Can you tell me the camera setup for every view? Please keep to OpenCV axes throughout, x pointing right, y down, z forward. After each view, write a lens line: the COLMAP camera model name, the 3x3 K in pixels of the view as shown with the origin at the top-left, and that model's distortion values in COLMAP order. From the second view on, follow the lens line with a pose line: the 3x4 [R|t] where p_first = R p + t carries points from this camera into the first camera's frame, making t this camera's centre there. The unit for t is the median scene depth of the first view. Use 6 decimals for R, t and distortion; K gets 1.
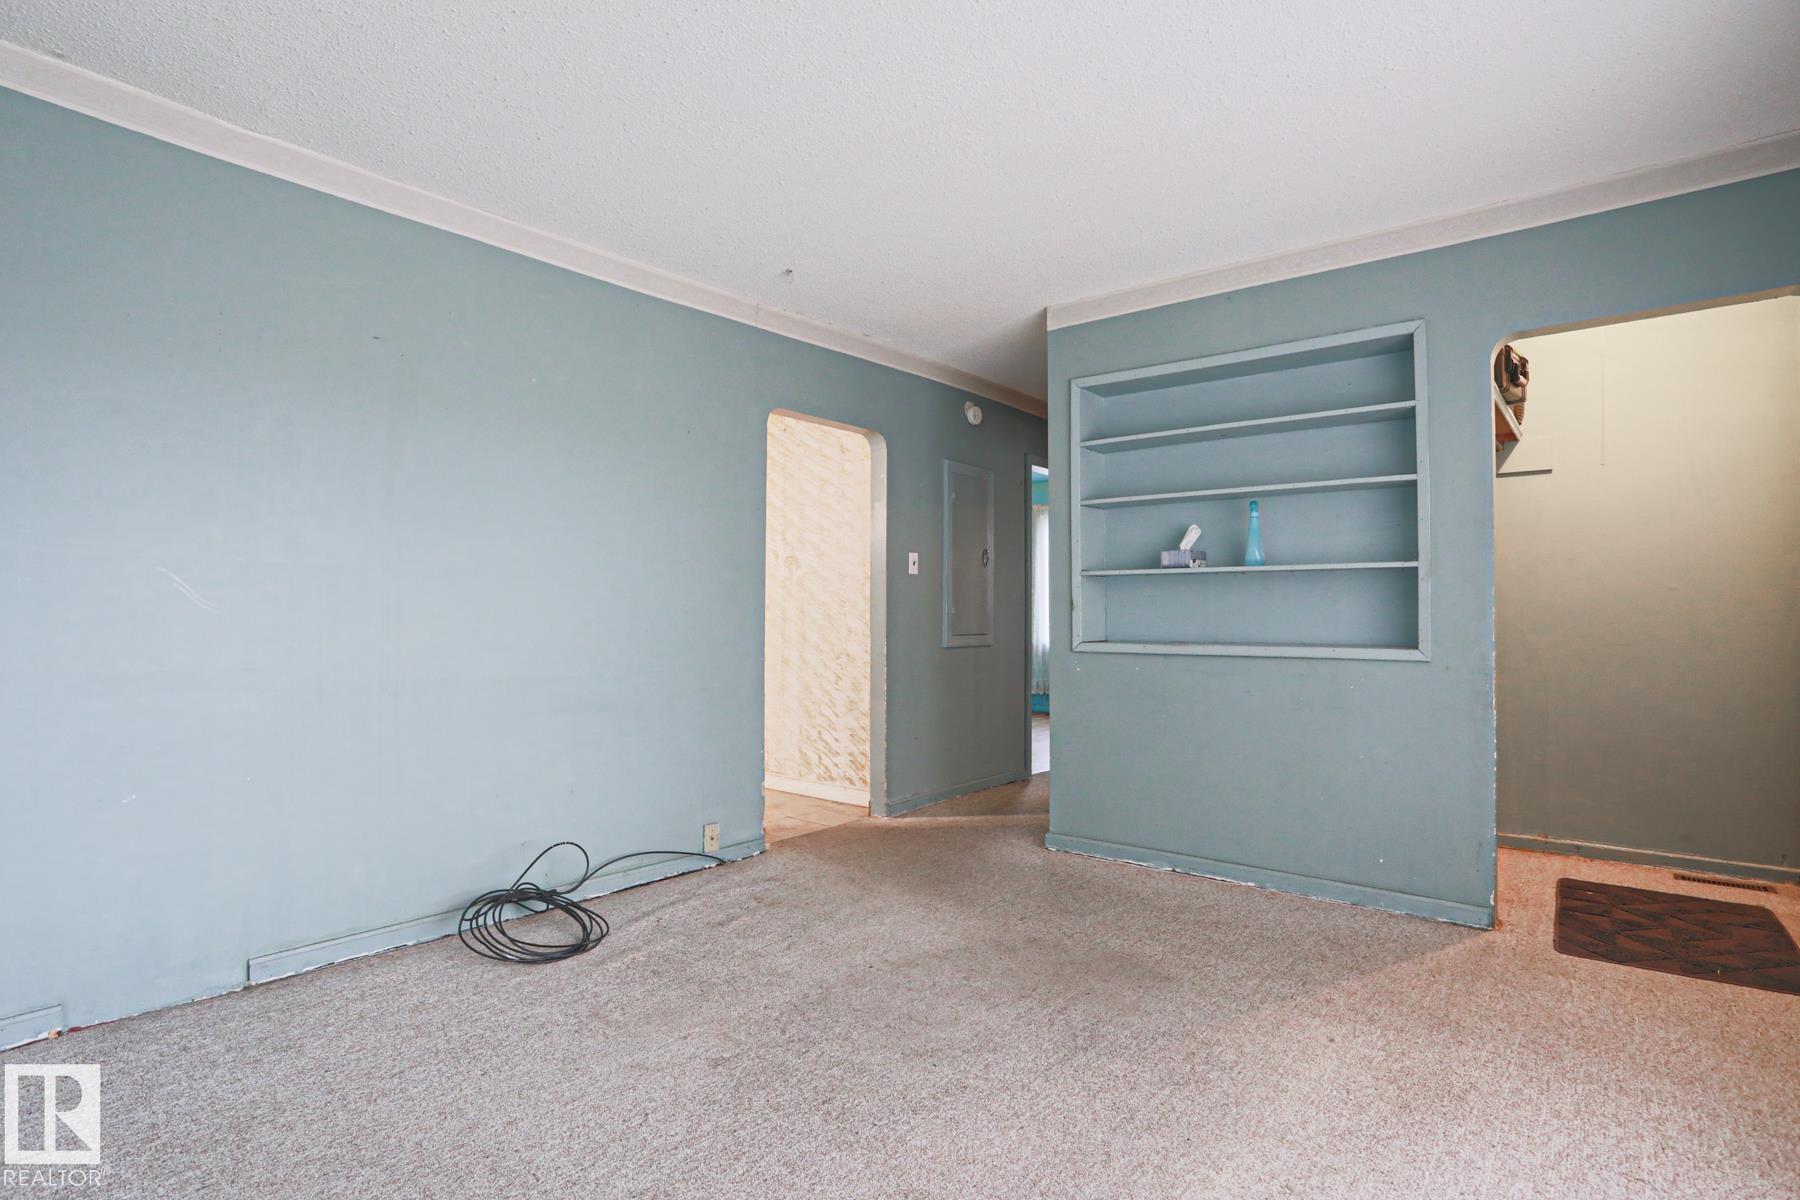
lens RADIAL K [[895.4, 0, 894.2], [0, 895.4, 598.9], [0, 0, 1]] dist [-0.081696, 0.035145]
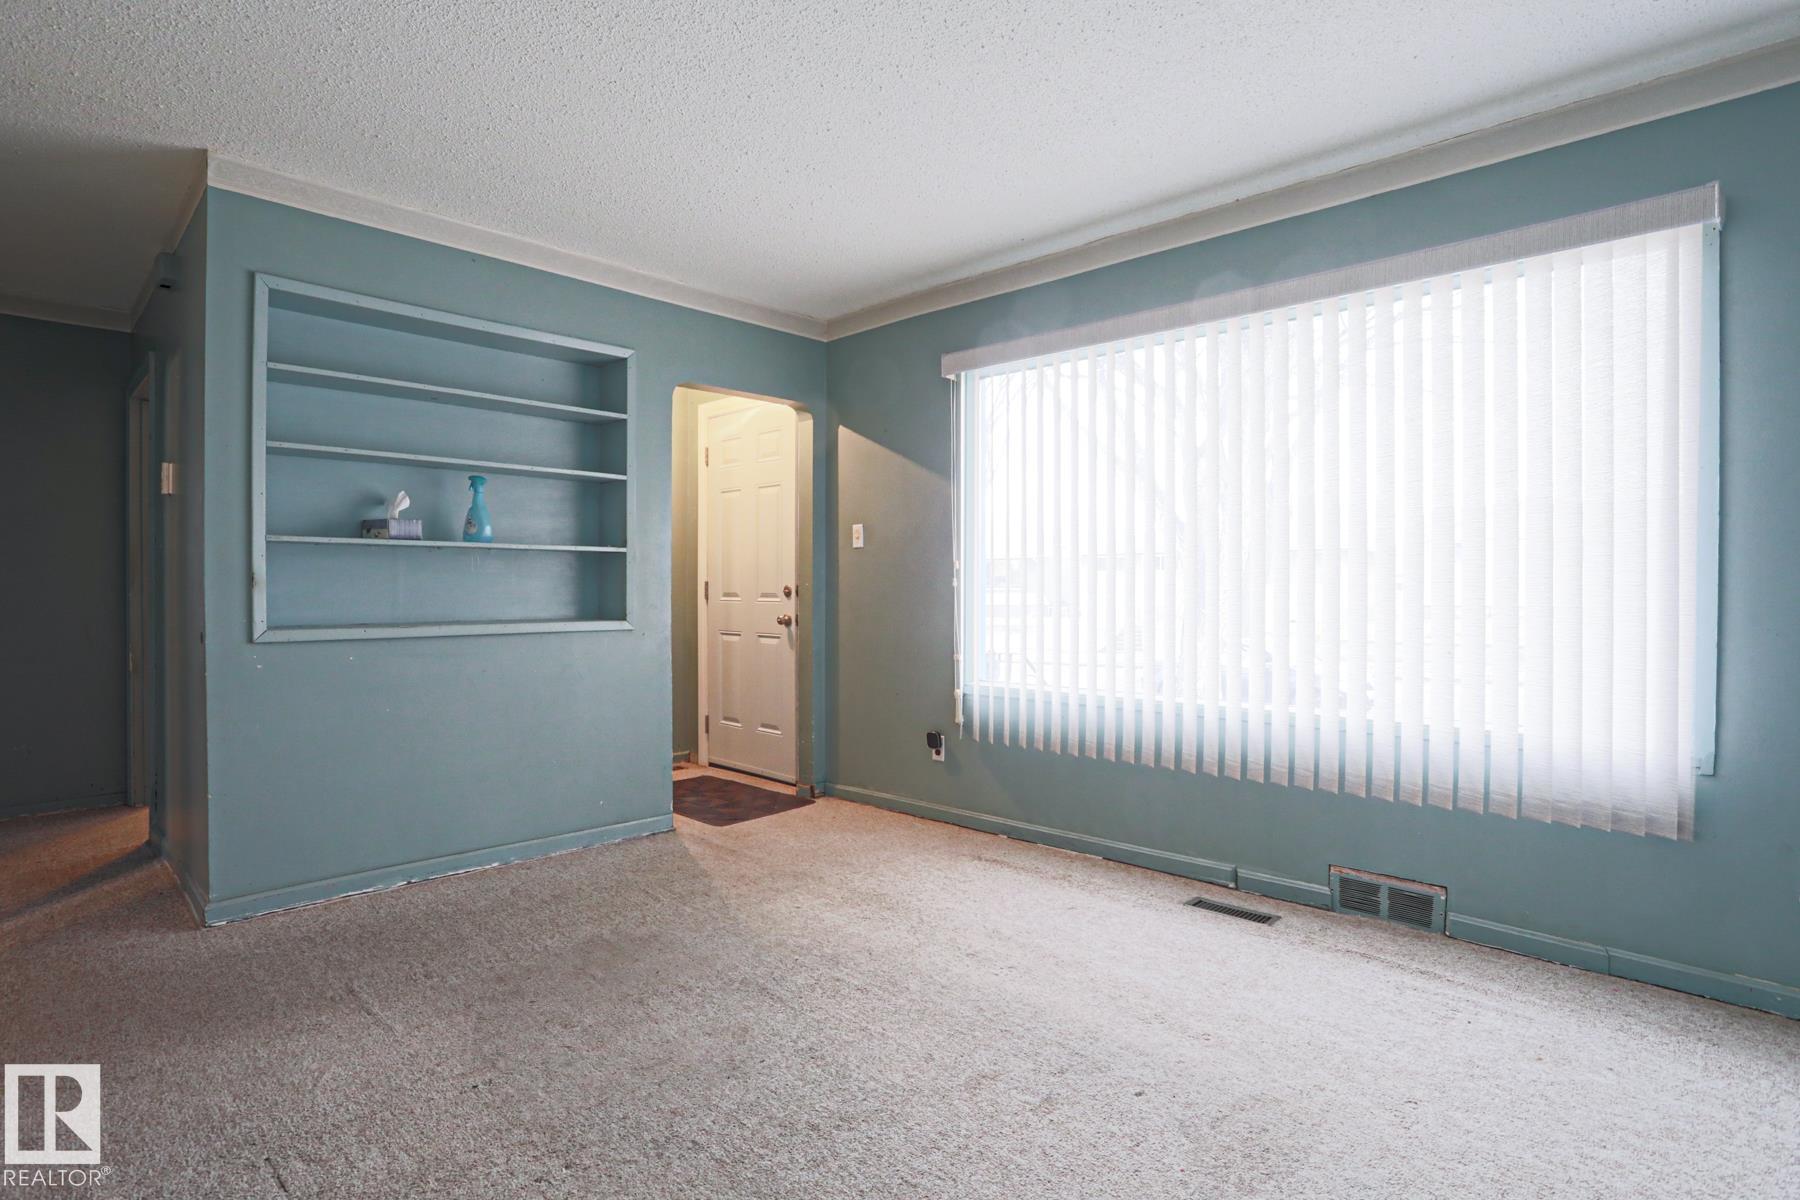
lens RADIAL K [[895.4, 0, 894.2], [0, 895.4, 598.9], [0, 0, 1]] dist [-0.081696, 0.035145]
pose [[0.069302, -0.007829, 0.997565, -0.603055], [-0.011748, 0.999893, 0.008663, 0.012869], [-0.997527, -0.012320, 0.069203, 0.540213]]
